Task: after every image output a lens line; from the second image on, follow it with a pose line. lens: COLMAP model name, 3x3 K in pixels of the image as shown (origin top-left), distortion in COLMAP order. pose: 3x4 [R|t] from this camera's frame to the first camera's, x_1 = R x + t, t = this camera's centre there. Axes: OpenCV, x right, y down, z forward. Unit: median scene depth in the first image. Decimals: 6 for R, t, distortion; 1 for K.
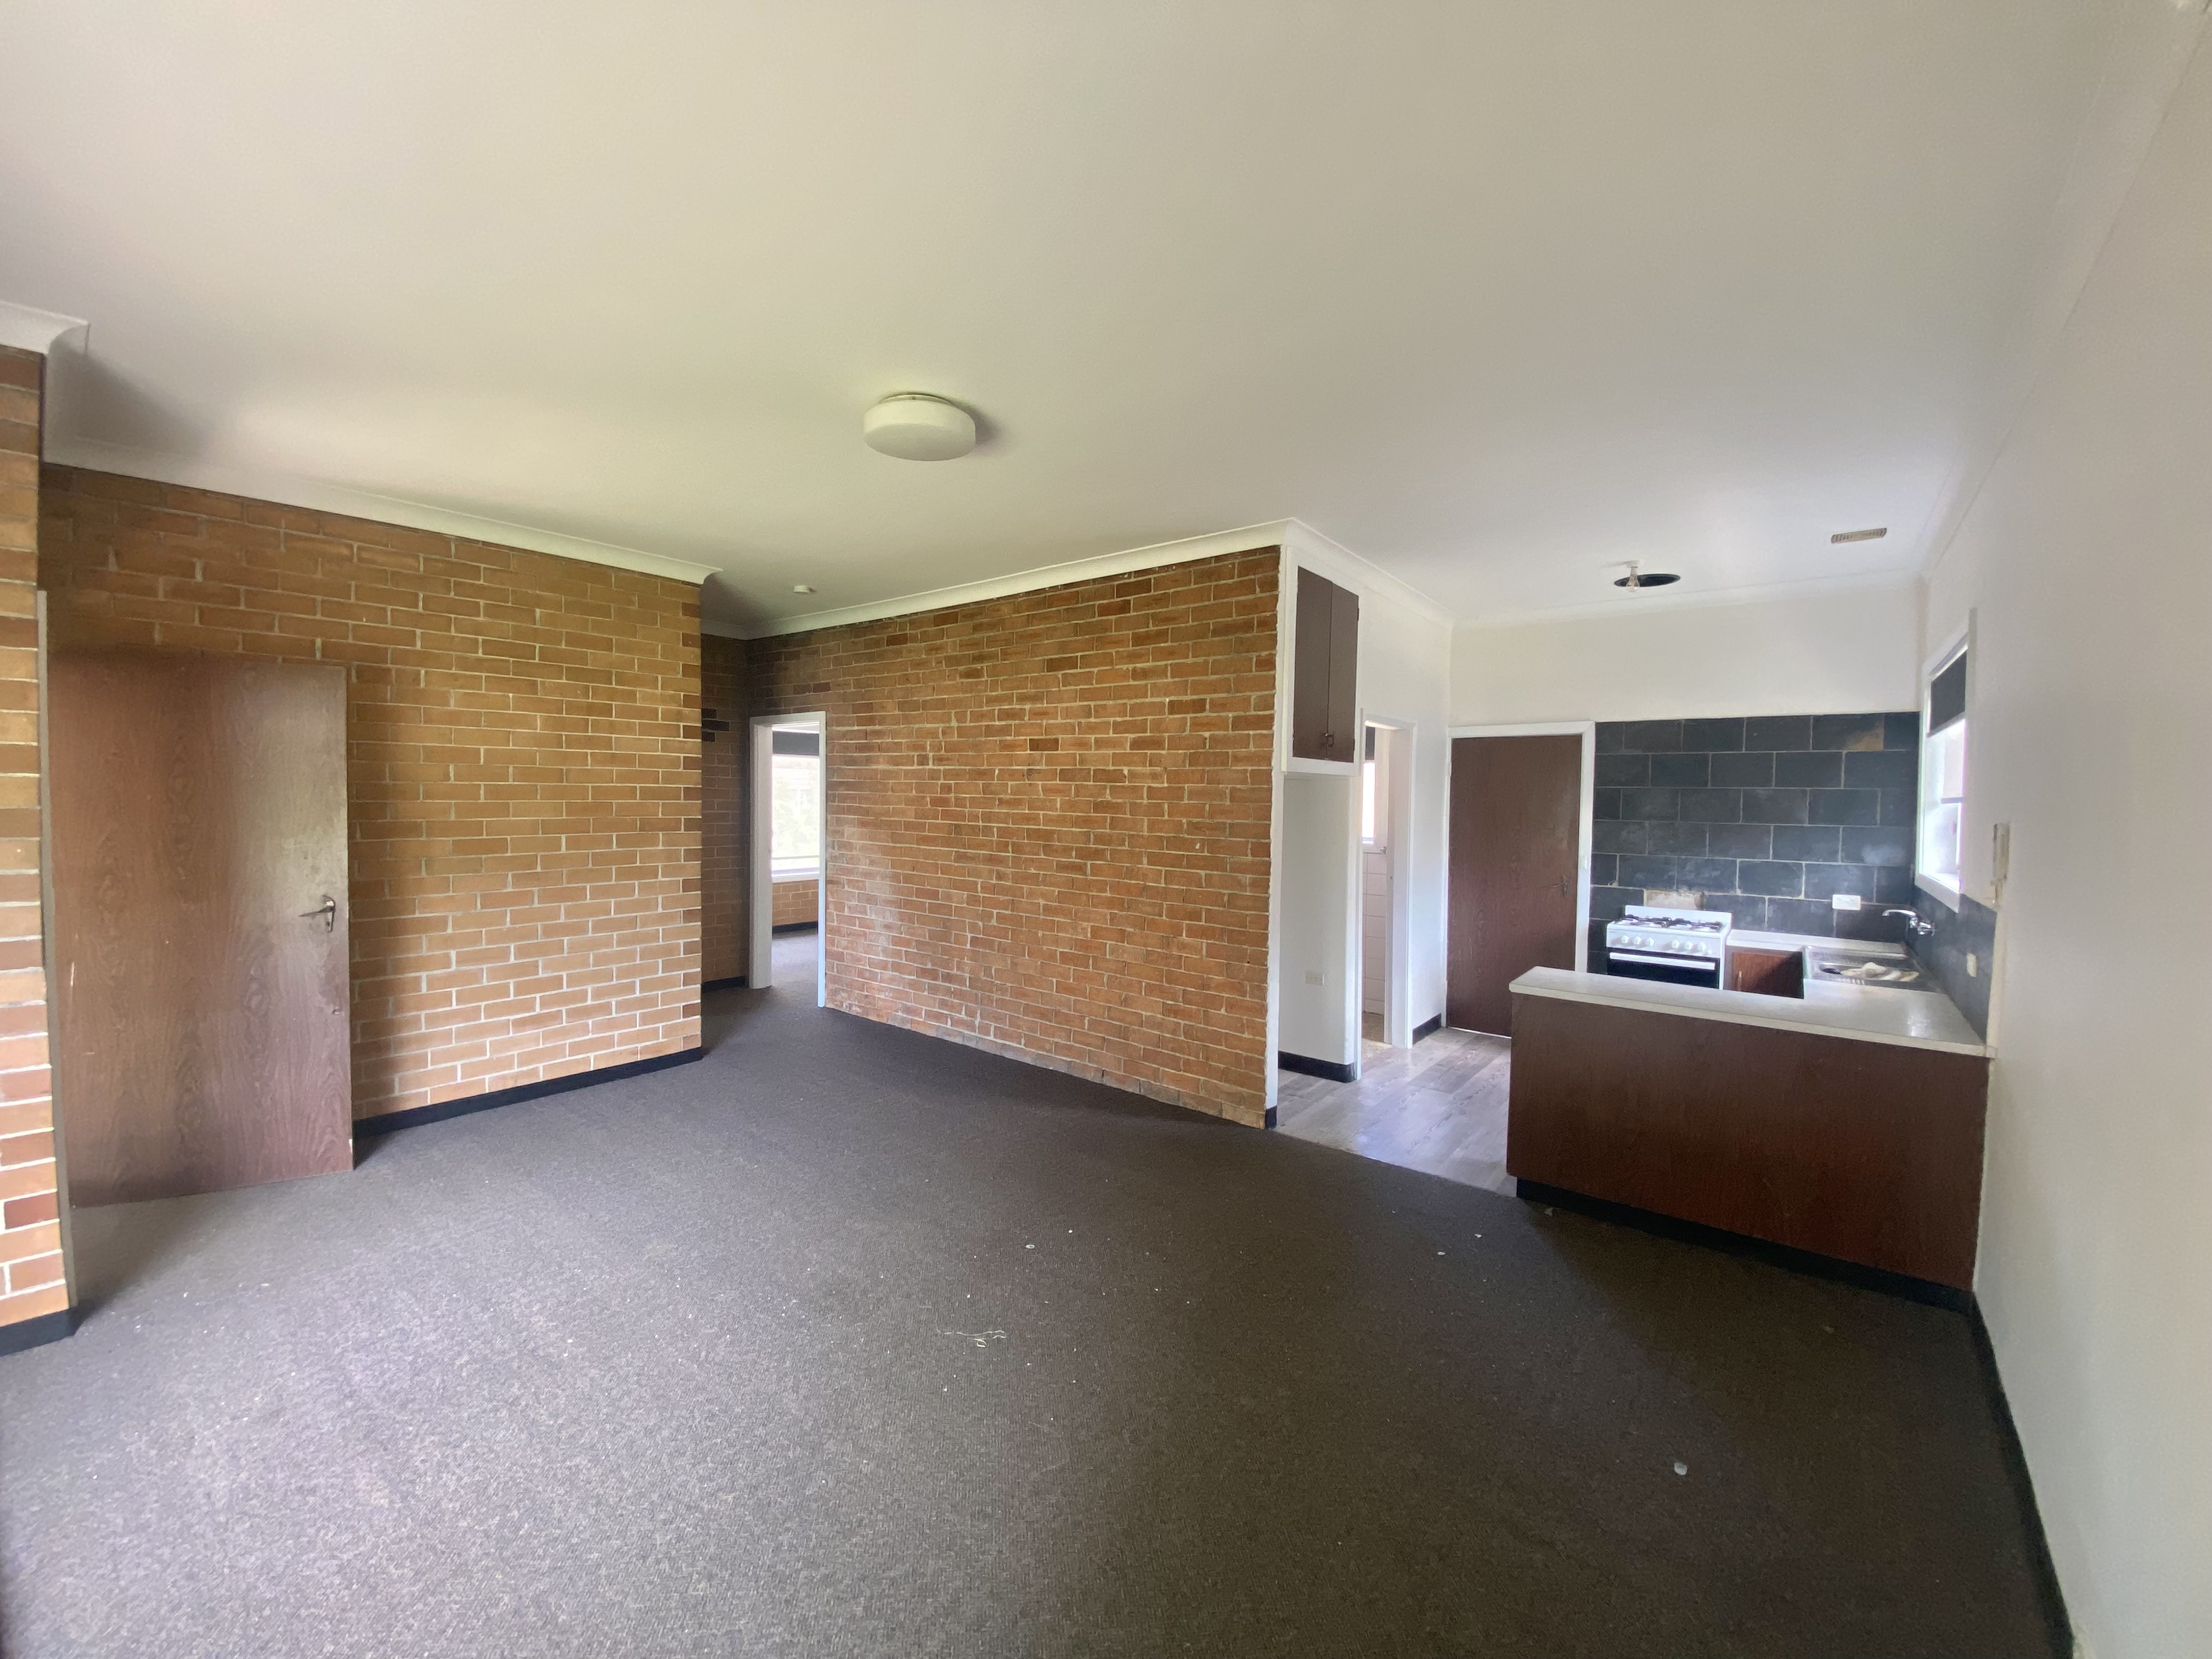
lens RADIAL K [[880.2, 0, 1092.4], [0, 880.2, 817.7], [0, 0, 1]] dist [0.003541, -0.008530]
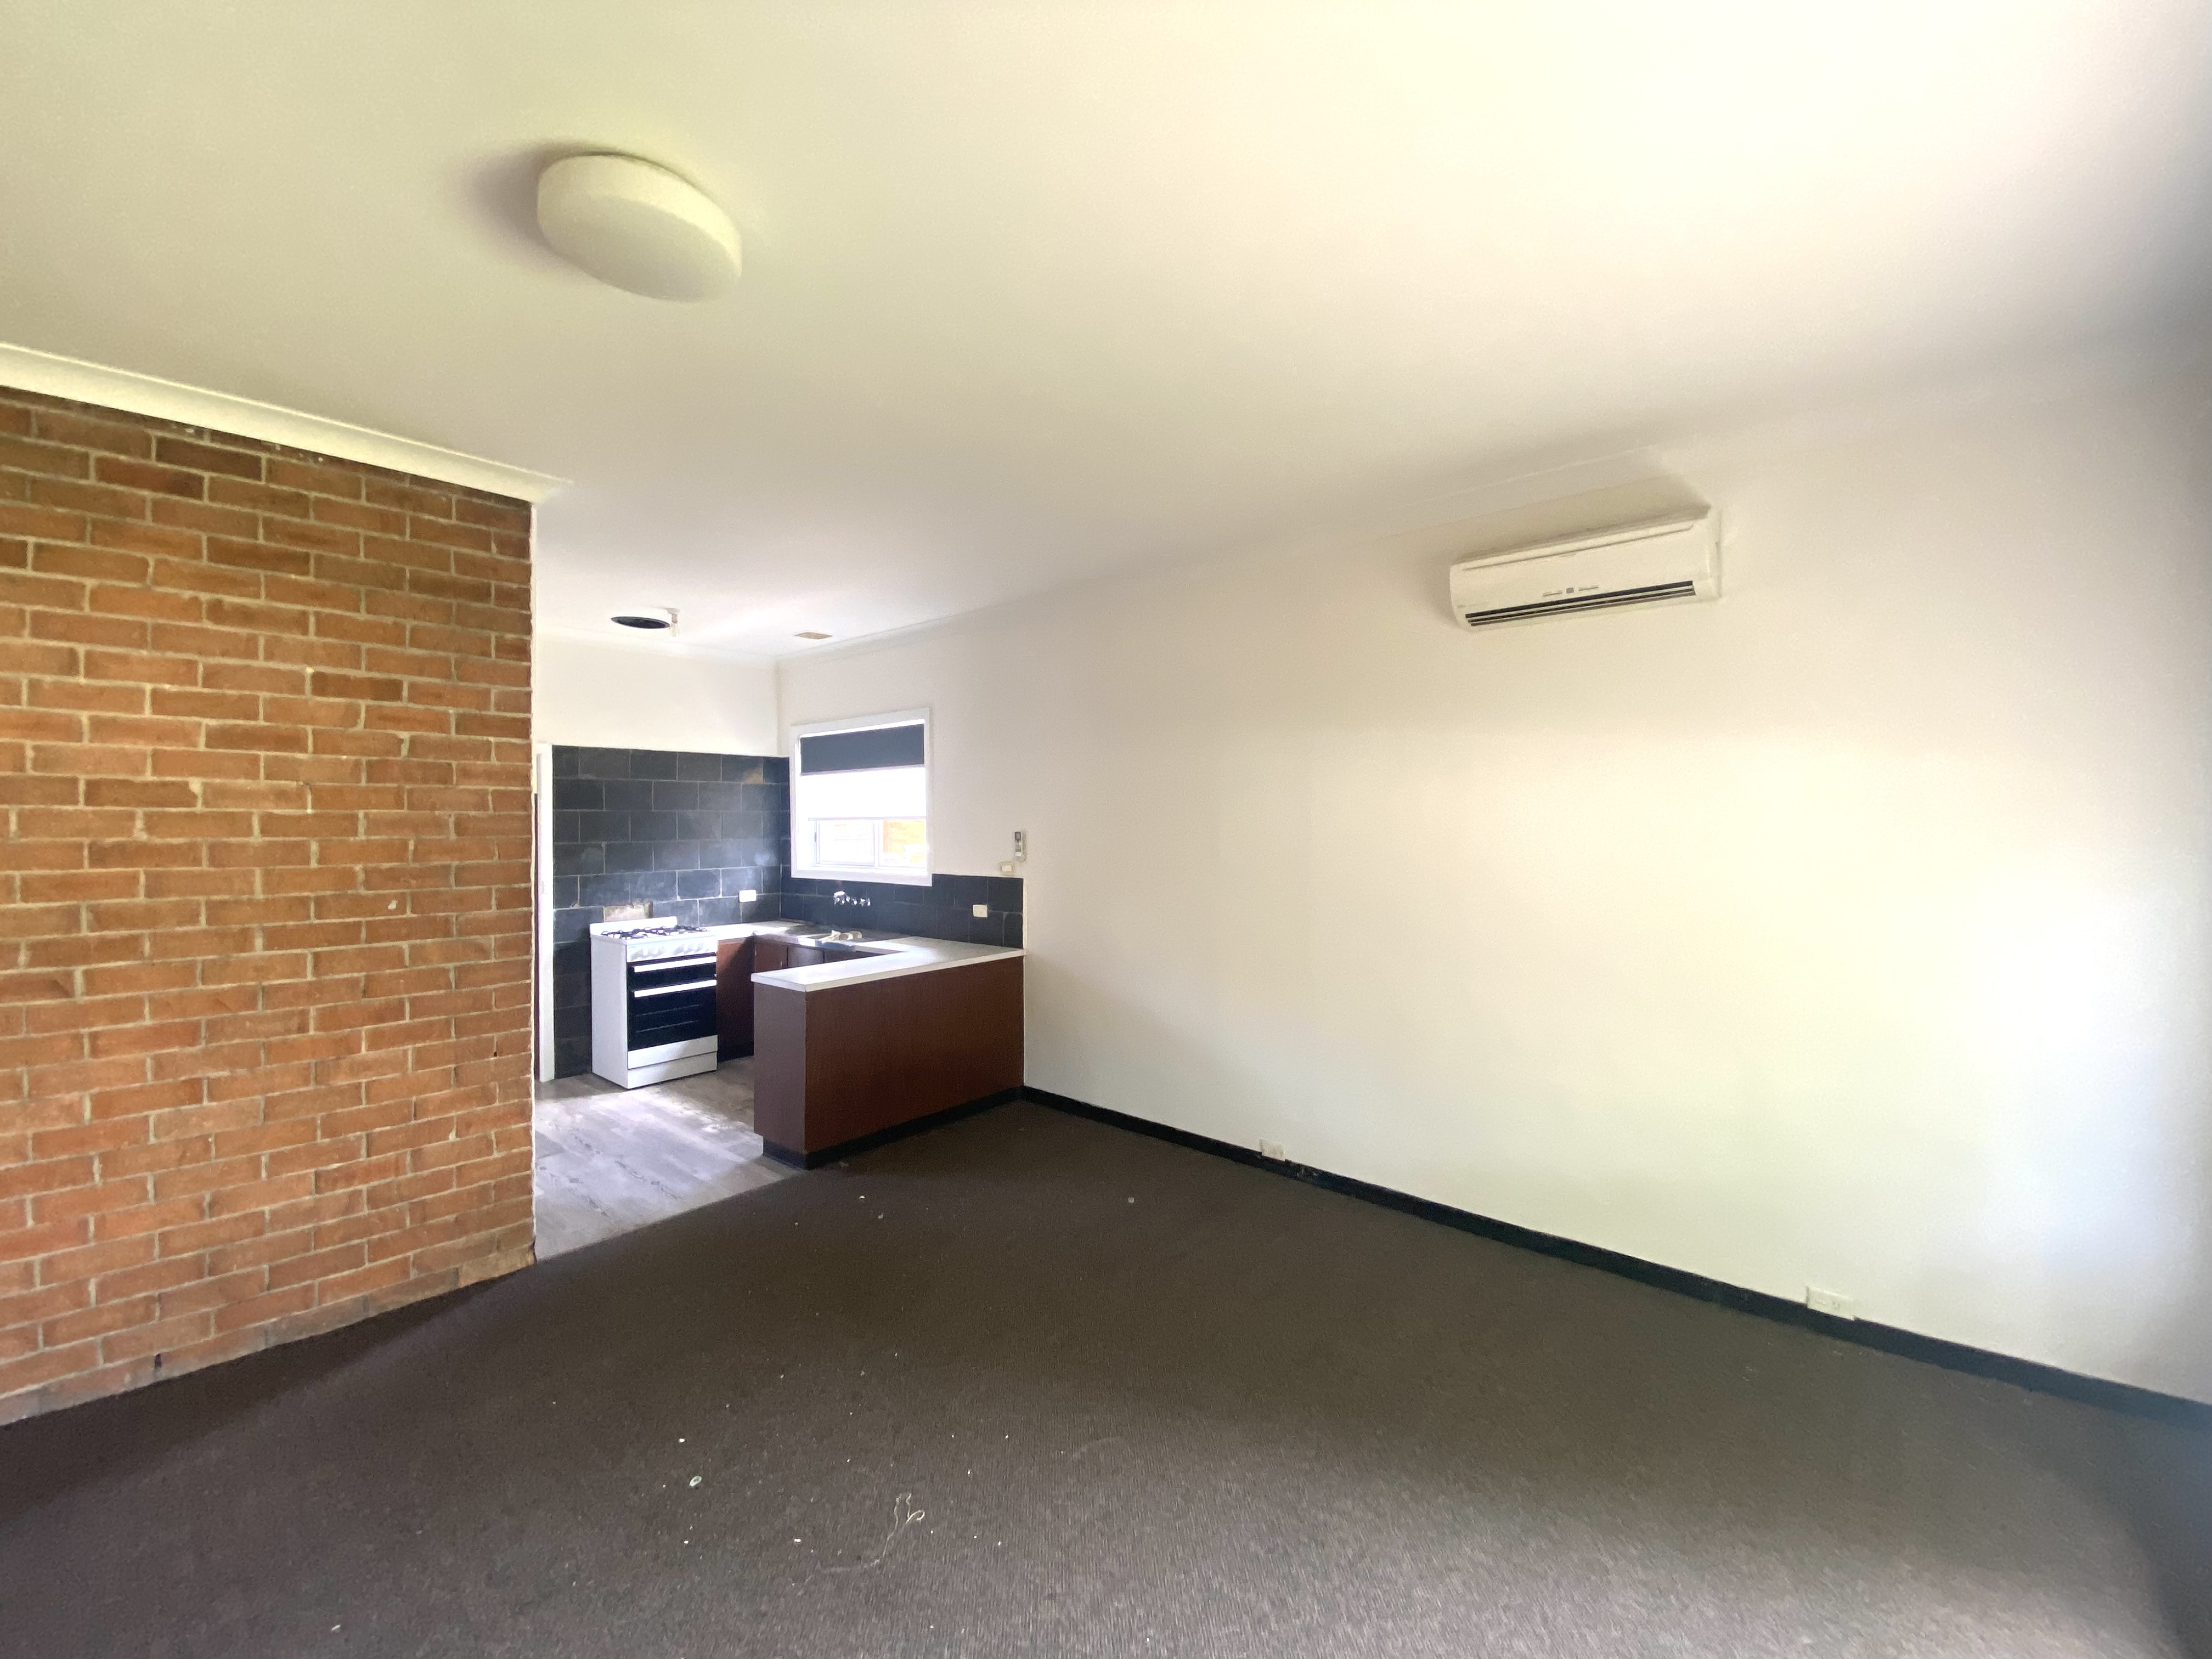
lens RADIAL K [[880.2, 0, 1114.9], [0, 880.2, 825.1], [0, 0, 1]] dist [0.003541, -0.008530]
pose [[0.029458, -0.020463, 0.999357, -0.489622], [0.031912, 0.999300, 0.019522, -0.021376], [-0.999056, 0.031317, 0.030091, 0.419656]]
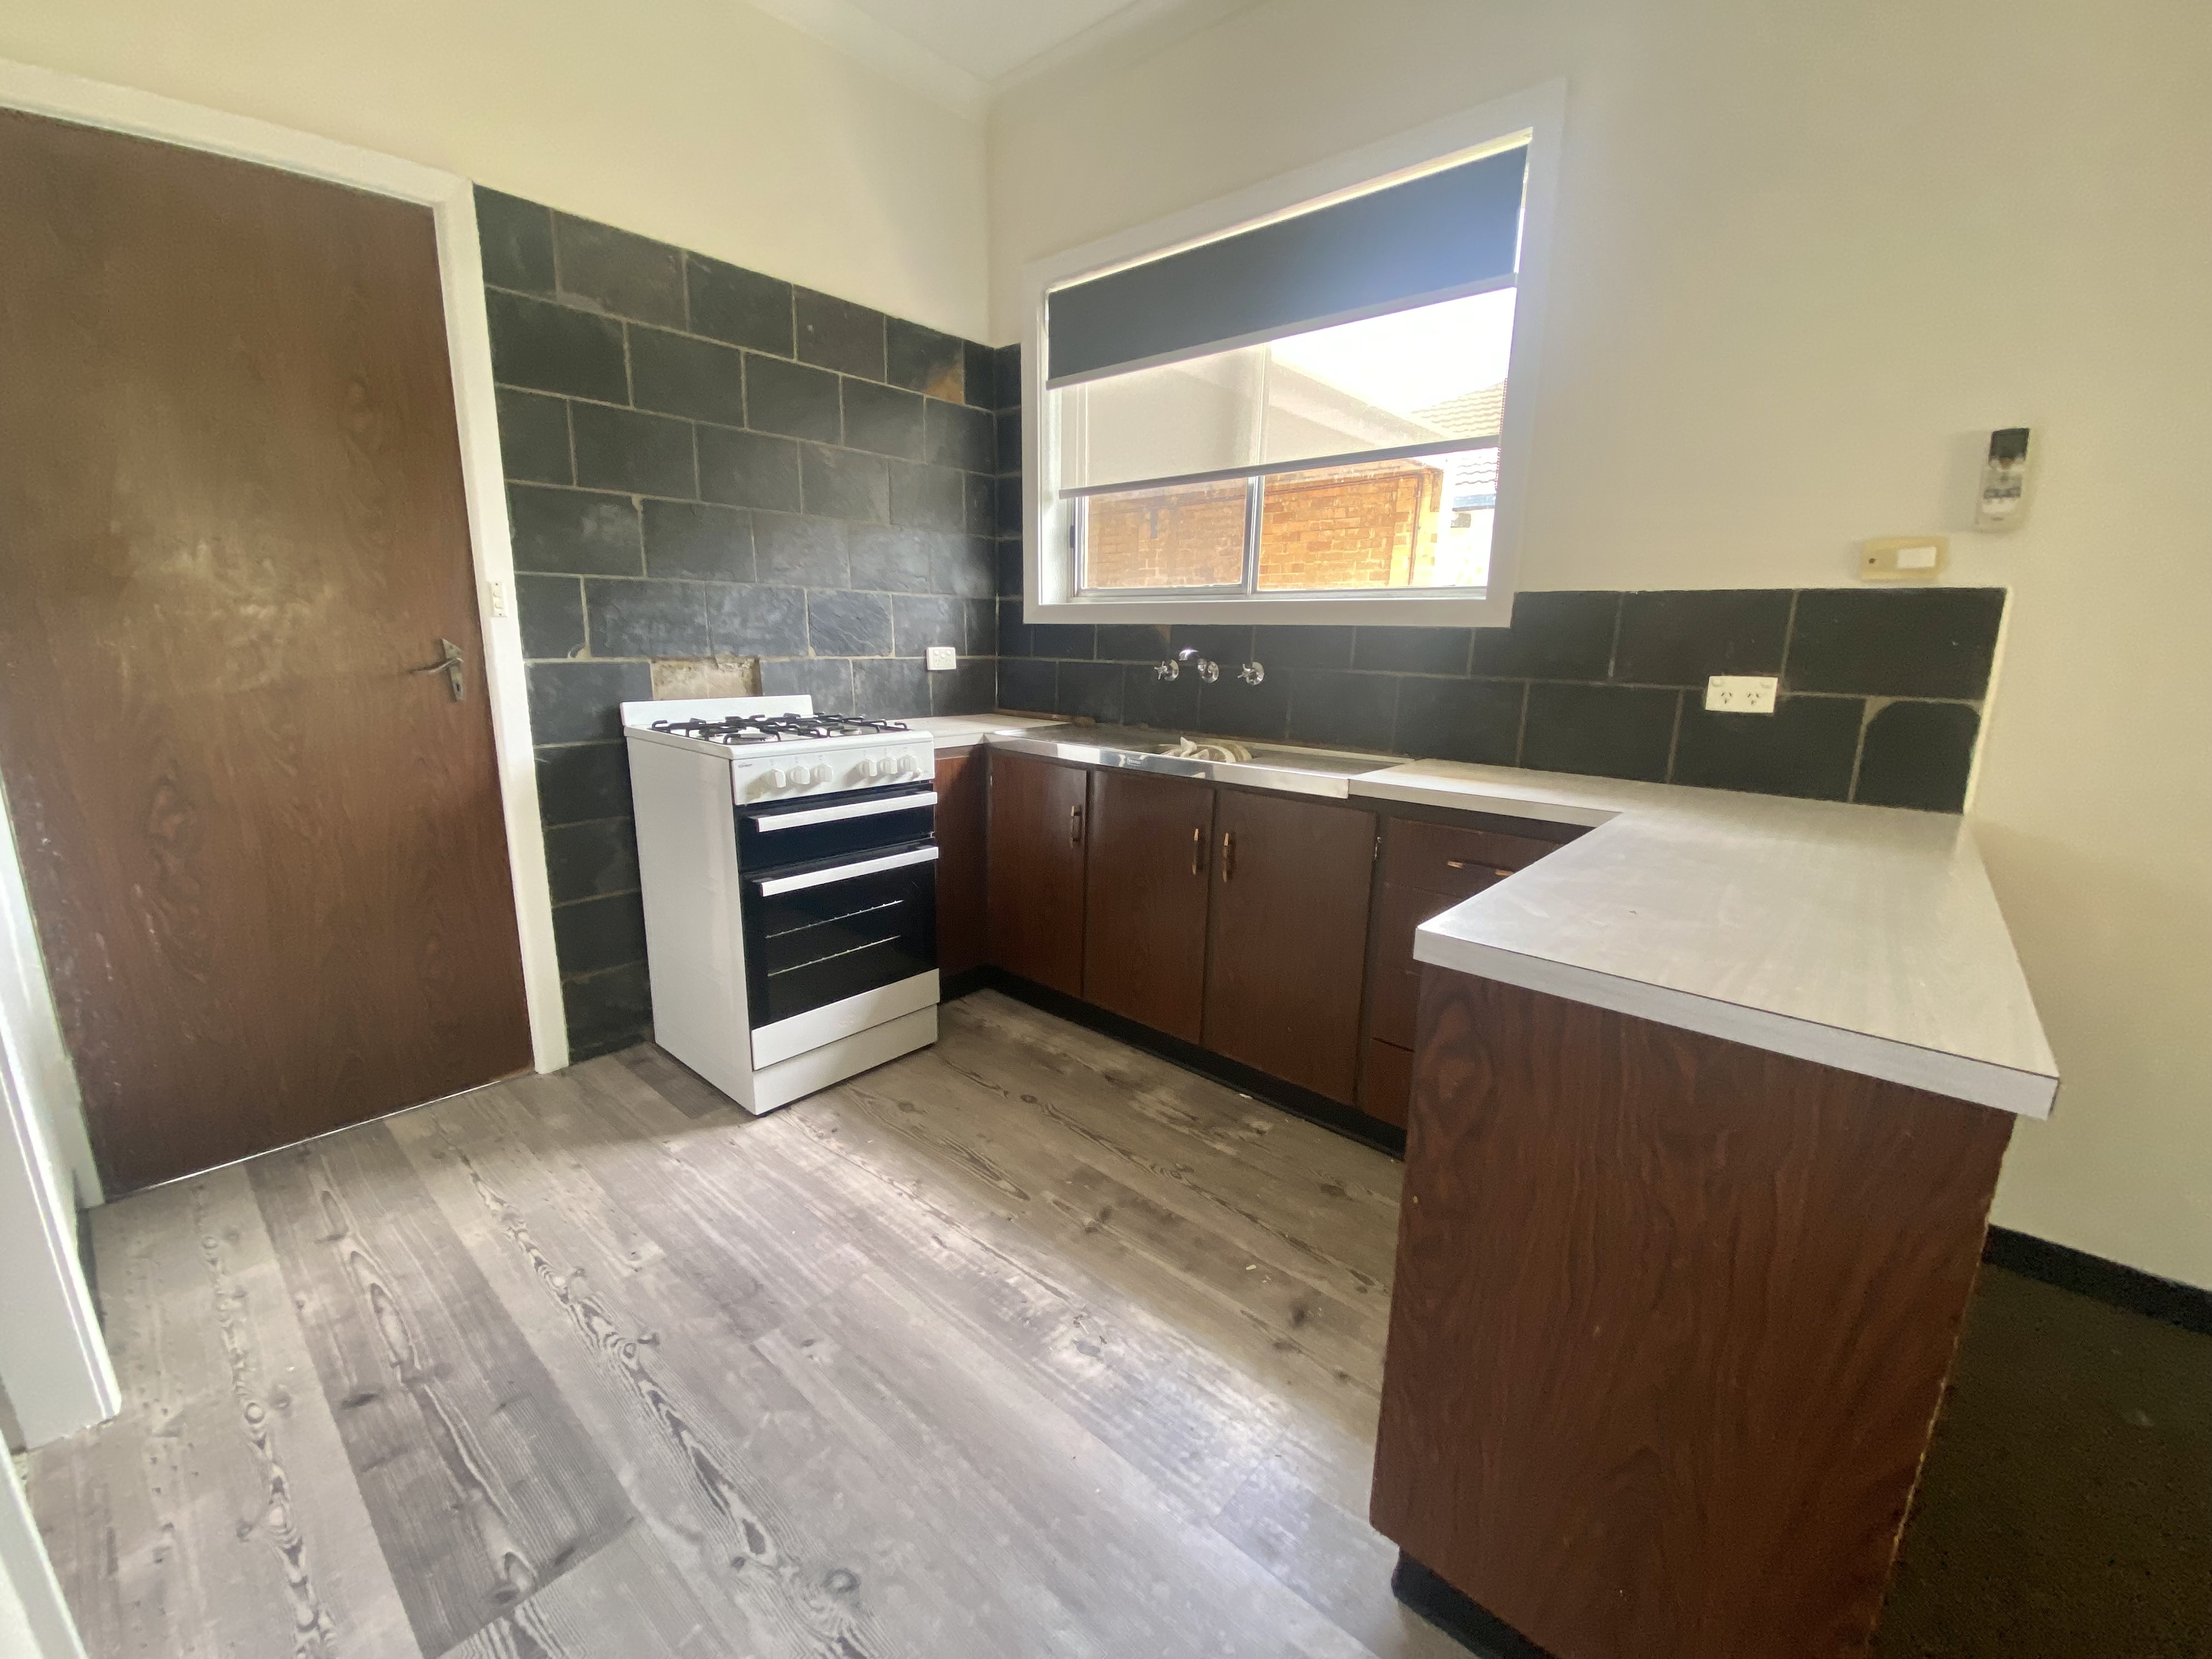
lens RADIAL K [[880.2, 0, 1104.9], [0, 880.2, 831.9], [0, 0, 1]] dist [0.003541, -0.008530]
pose [[0.049487, -0.233952, 0.970988, 0.233684], [0.003638, 0.972215, 0.234063, 0.074297], [-0.998768, -0.008050, 0.048963, 0.898900]]
